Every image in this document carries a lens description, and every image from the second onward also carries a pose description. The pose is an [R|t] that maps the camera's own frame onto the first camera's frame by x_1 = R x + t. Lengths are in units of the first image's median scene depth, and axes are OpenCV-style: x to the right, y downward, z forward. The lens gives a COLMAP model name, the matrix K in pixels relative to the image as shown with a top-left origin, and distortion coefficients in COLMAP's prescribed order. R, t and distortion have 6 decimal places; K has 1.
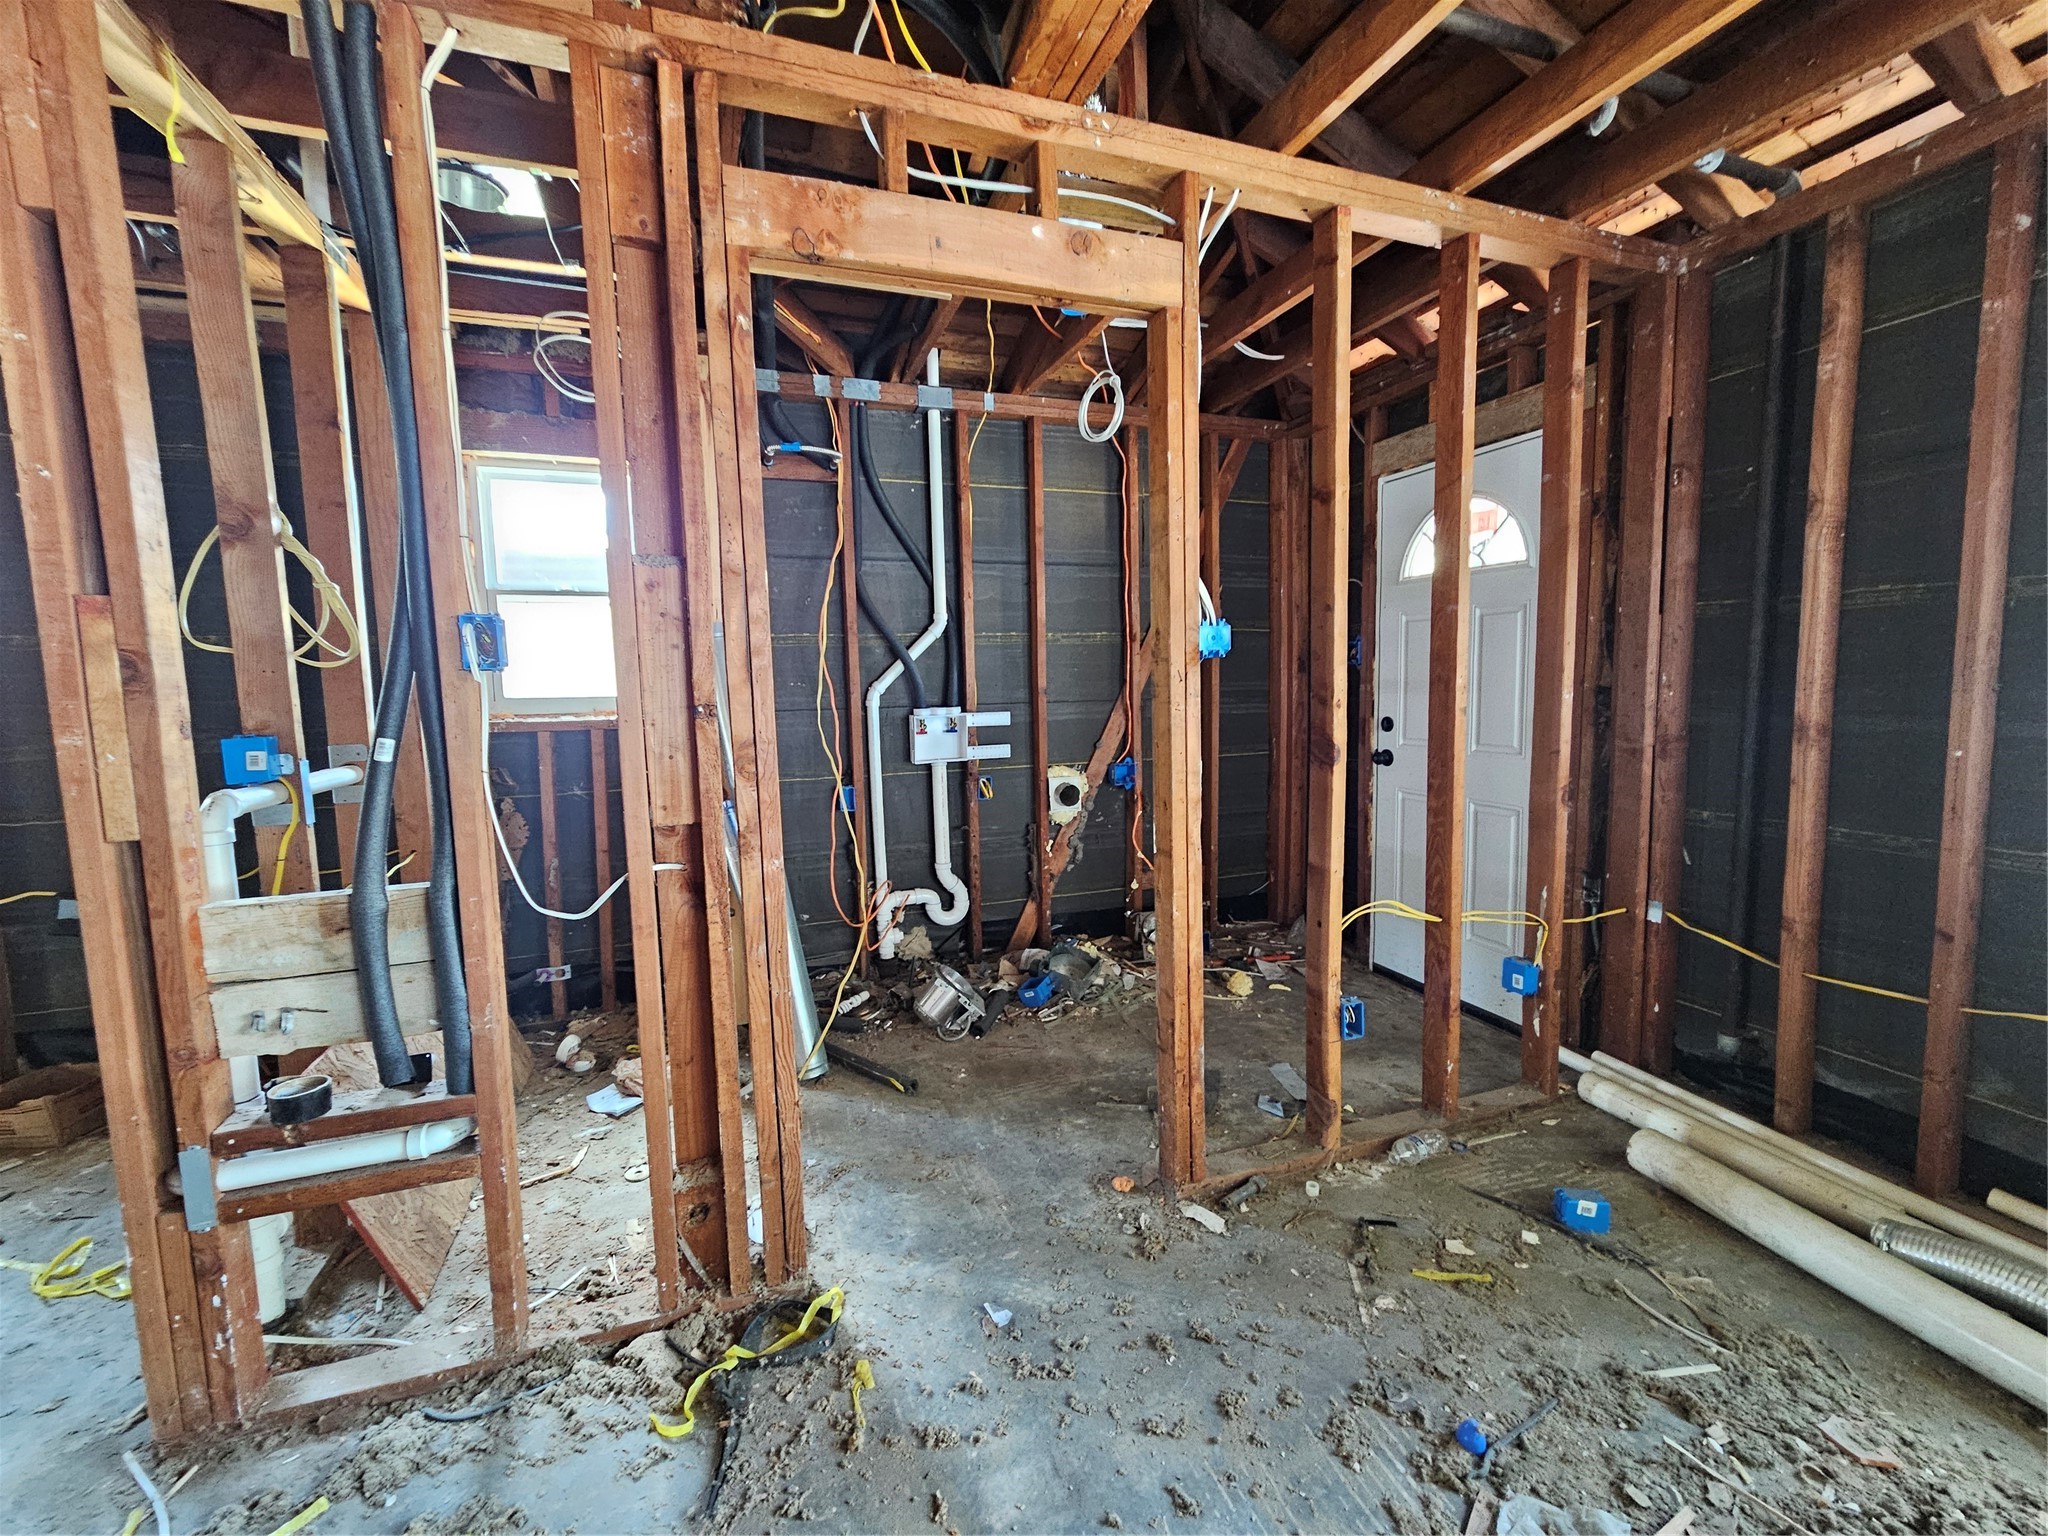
lens RADIAL K [[846.9, 0, 1030.3], [0, 846.9, 756.4], [0, 0, 1]] dist [-0.001641, -0.000772]
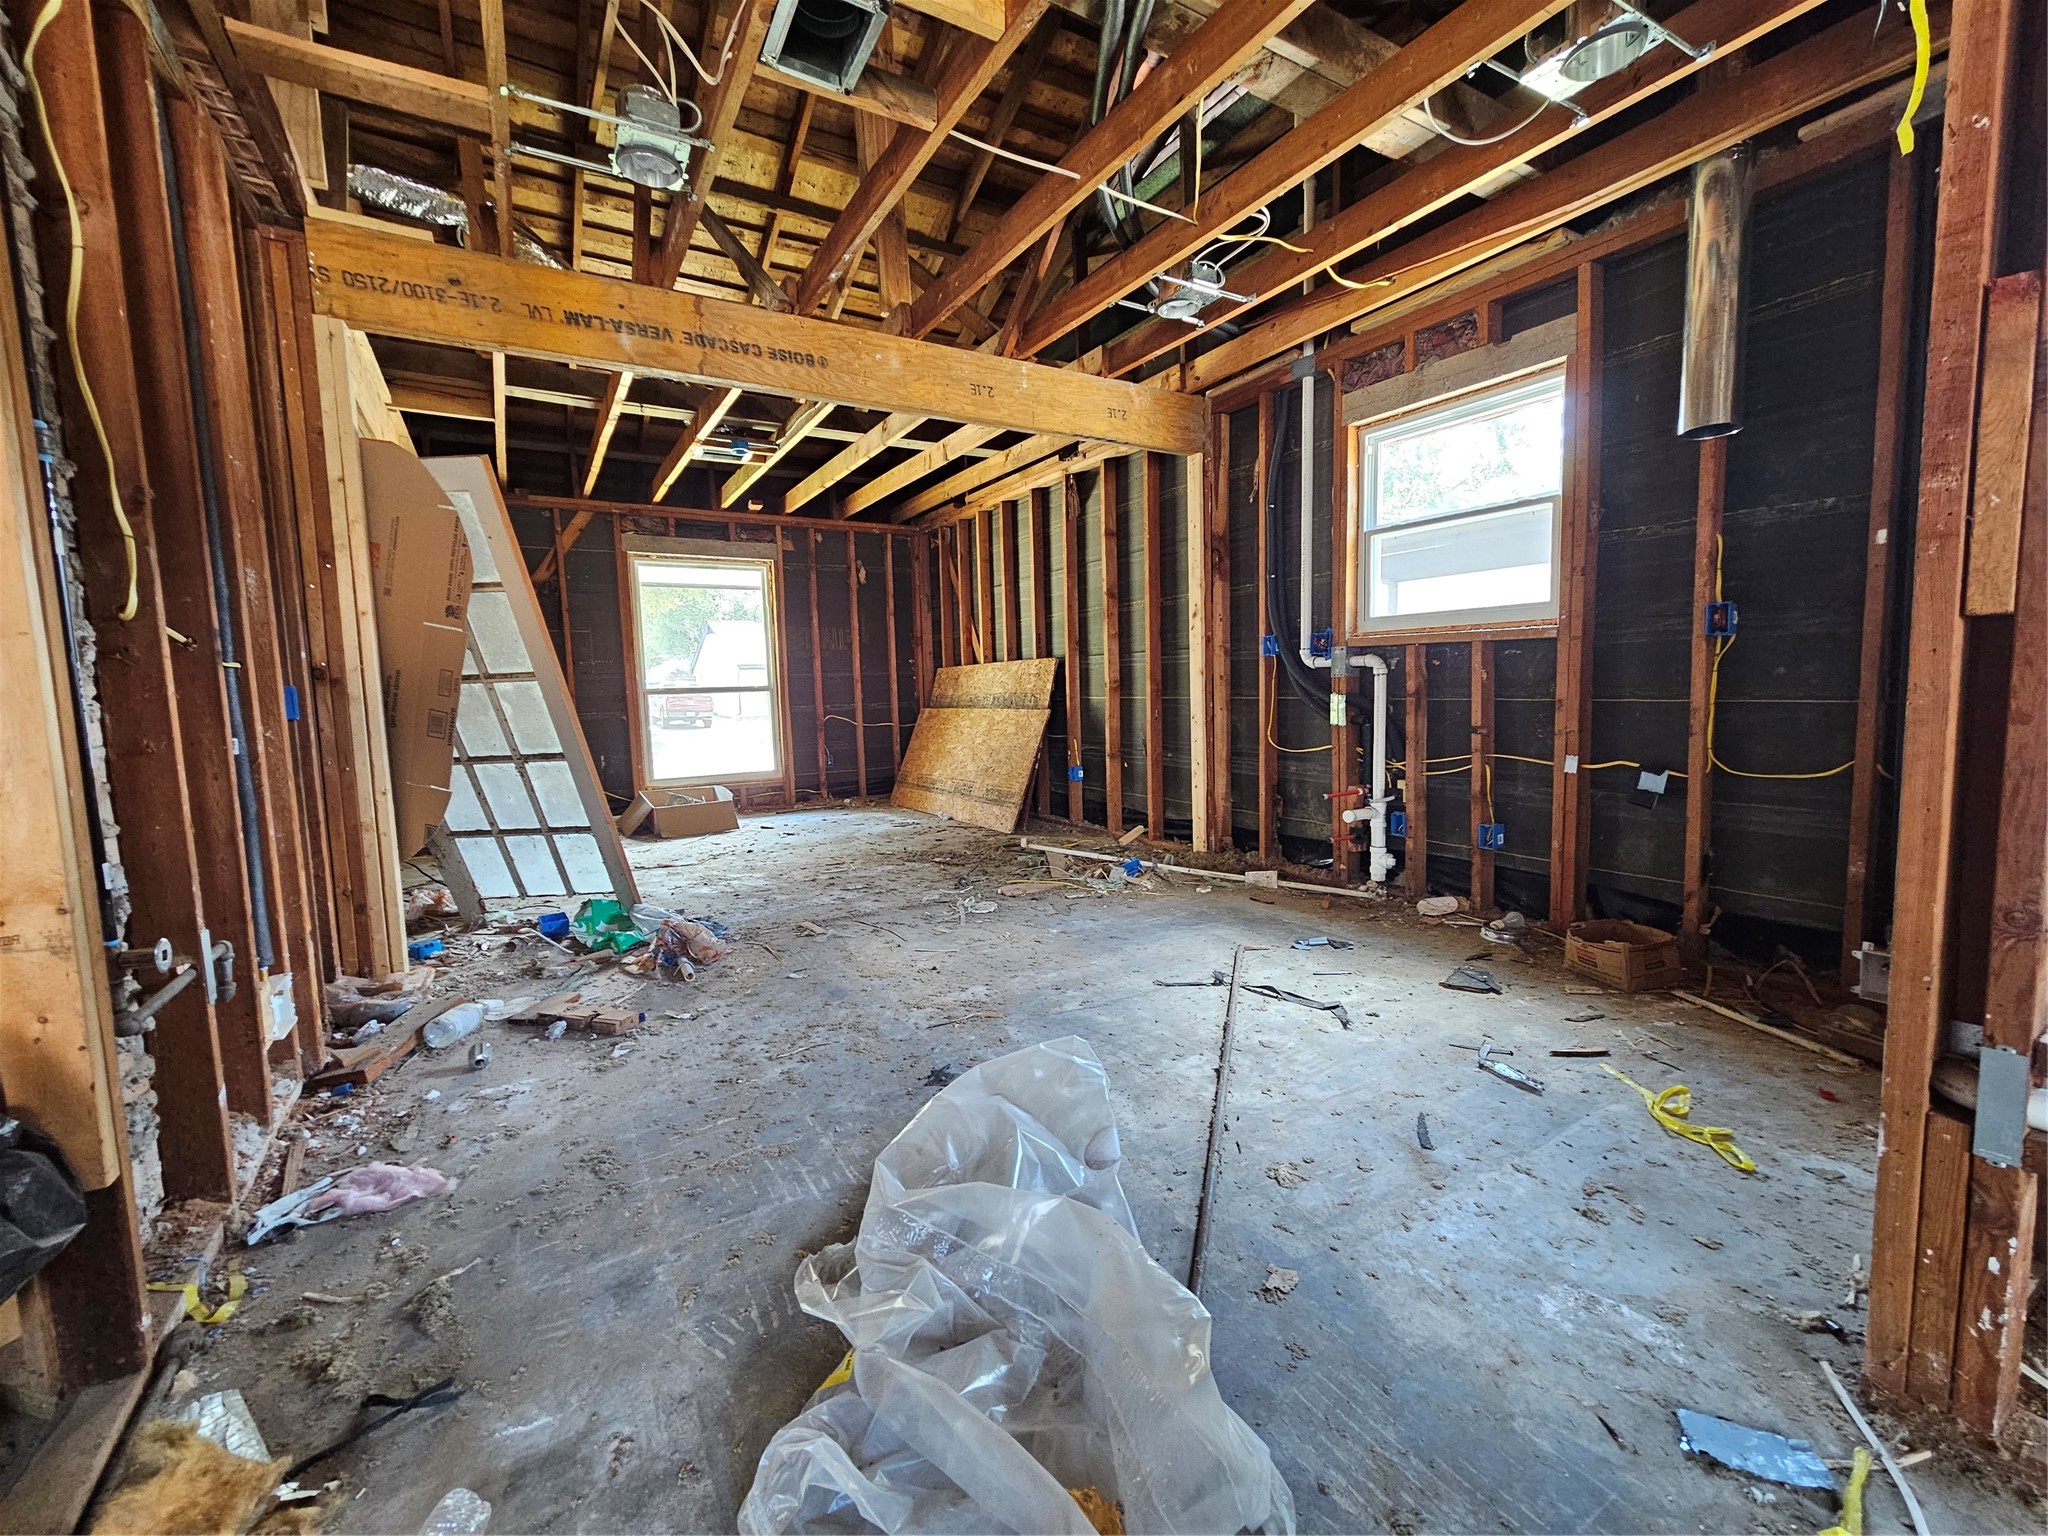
lens RADIAL K [[846.9, 0, 1025.5], [0, 846.9, 758.9], [0, 0, 1]] dist [-0.001641, -0.000772]
pose [[0.197142, 0.101709, -0.975085, -0.390350], [-0.067565, 0.993649, 0.089985, 0.170432], [0.978044, 0.048142, 0.202762, 0.014758]]
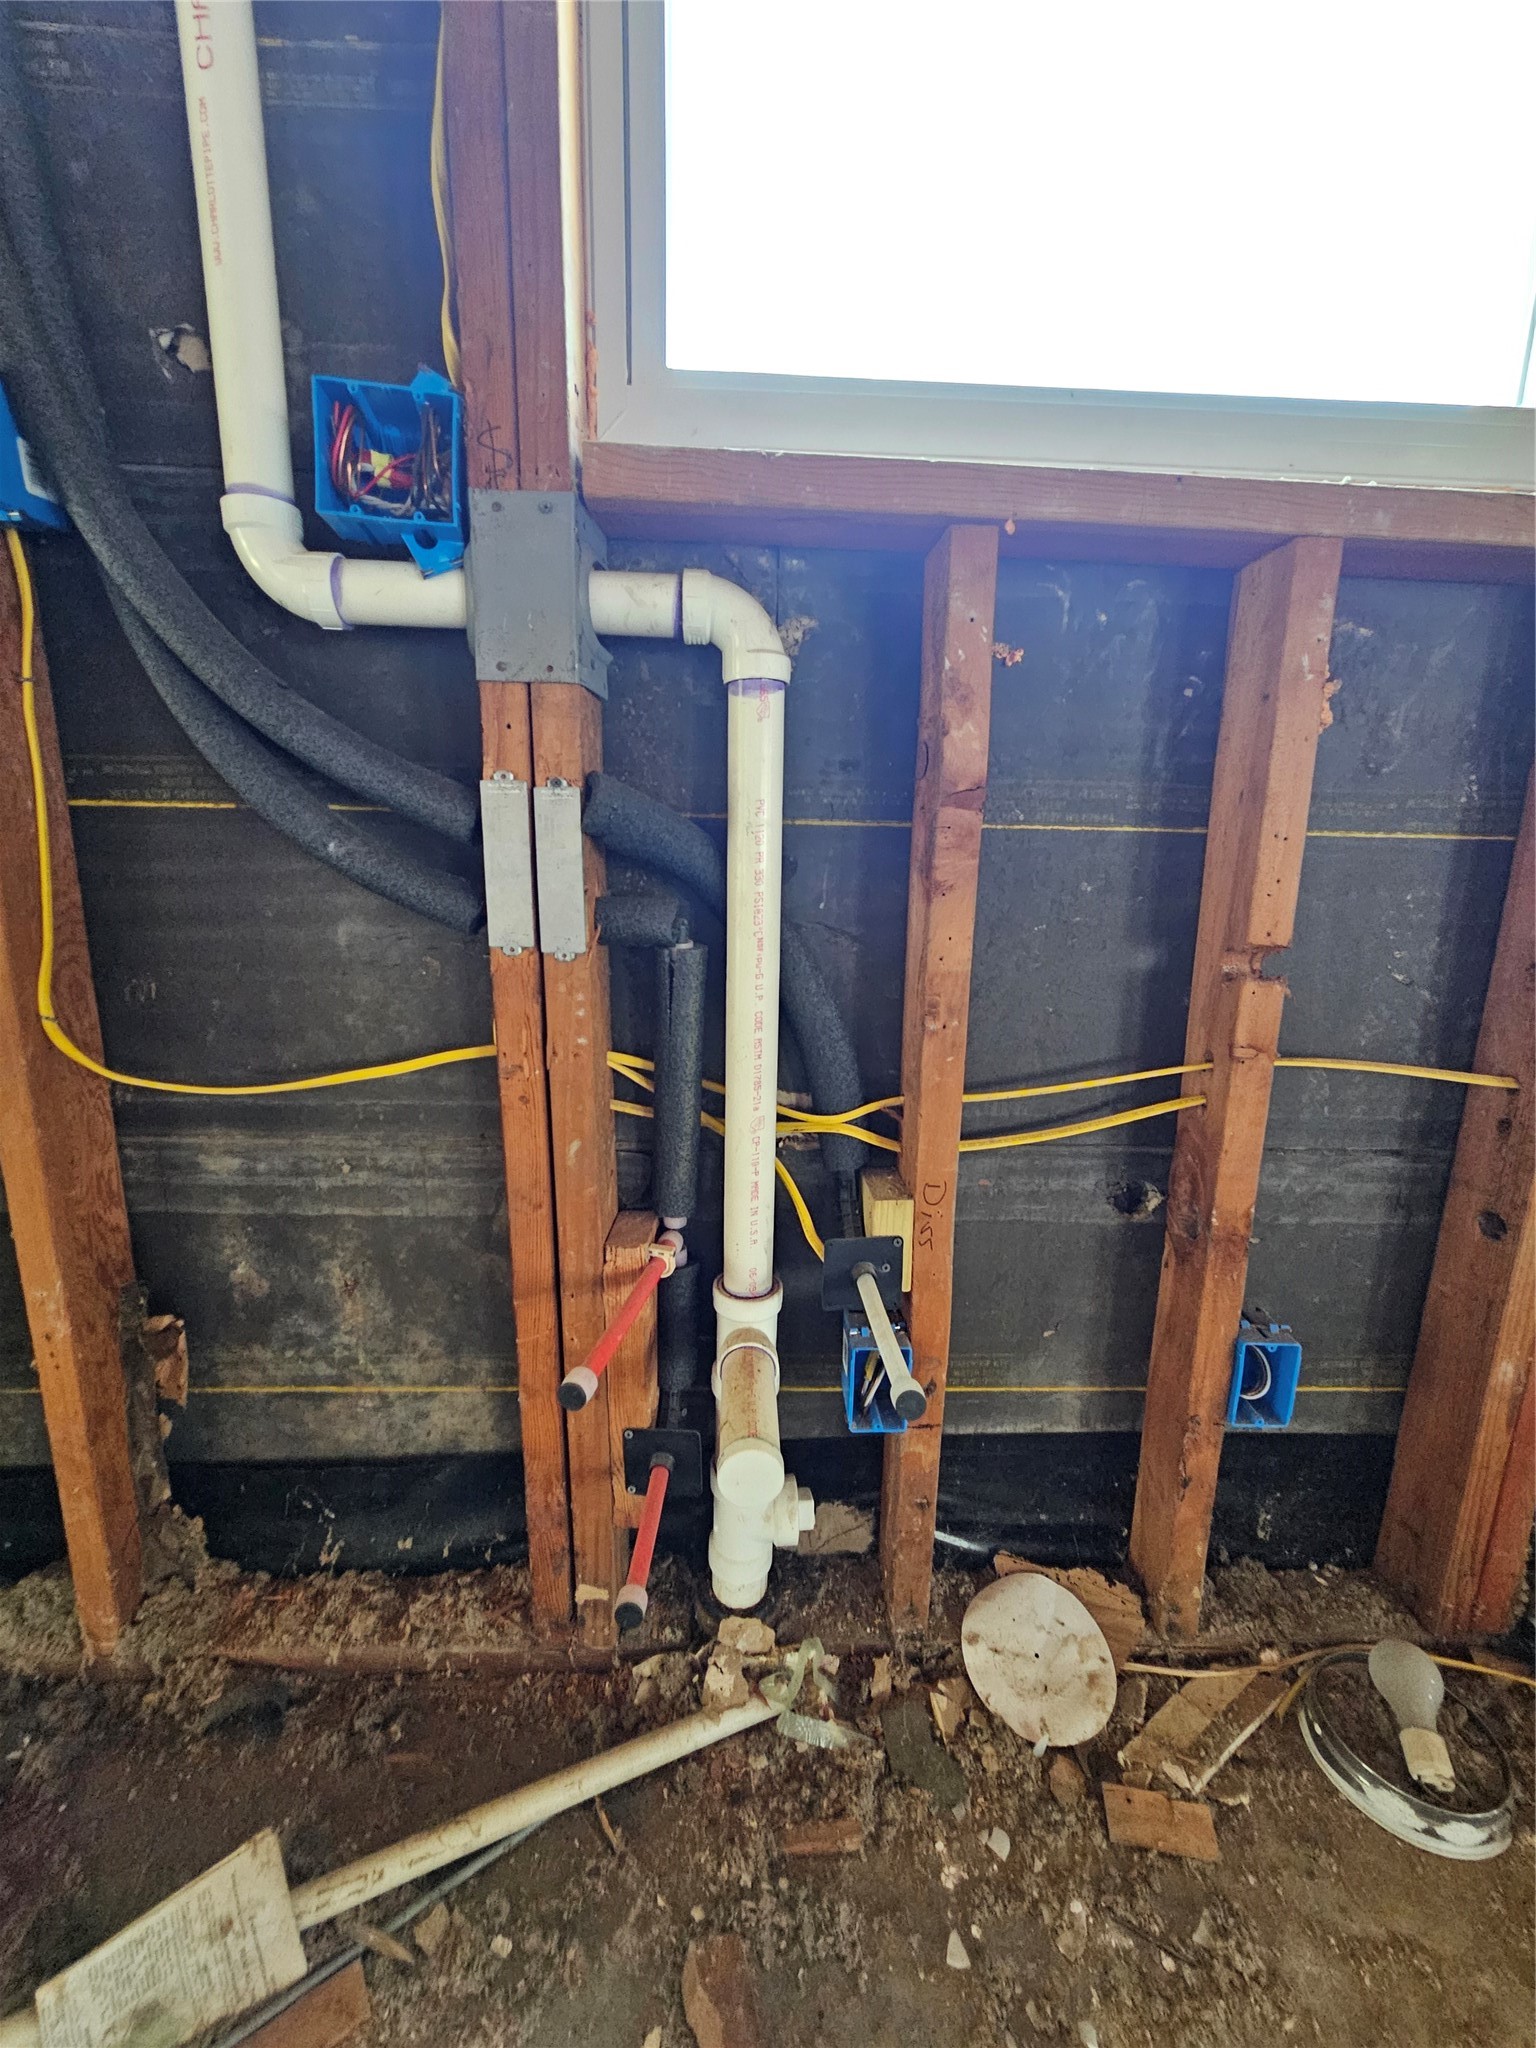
lens RADIAL K [[846.9, 0, 765.5], [0, 846.9, 1003.8], [0, 0, 1]] dist [-0.001641, -0.000772]
pose [[0.949230, 0.097218, -0.299183, -2.229787], [-0.060870, 0.989837, 0.128518, 0.189815], [0.308637, -0.103782, 0.945501, 0.933218]]
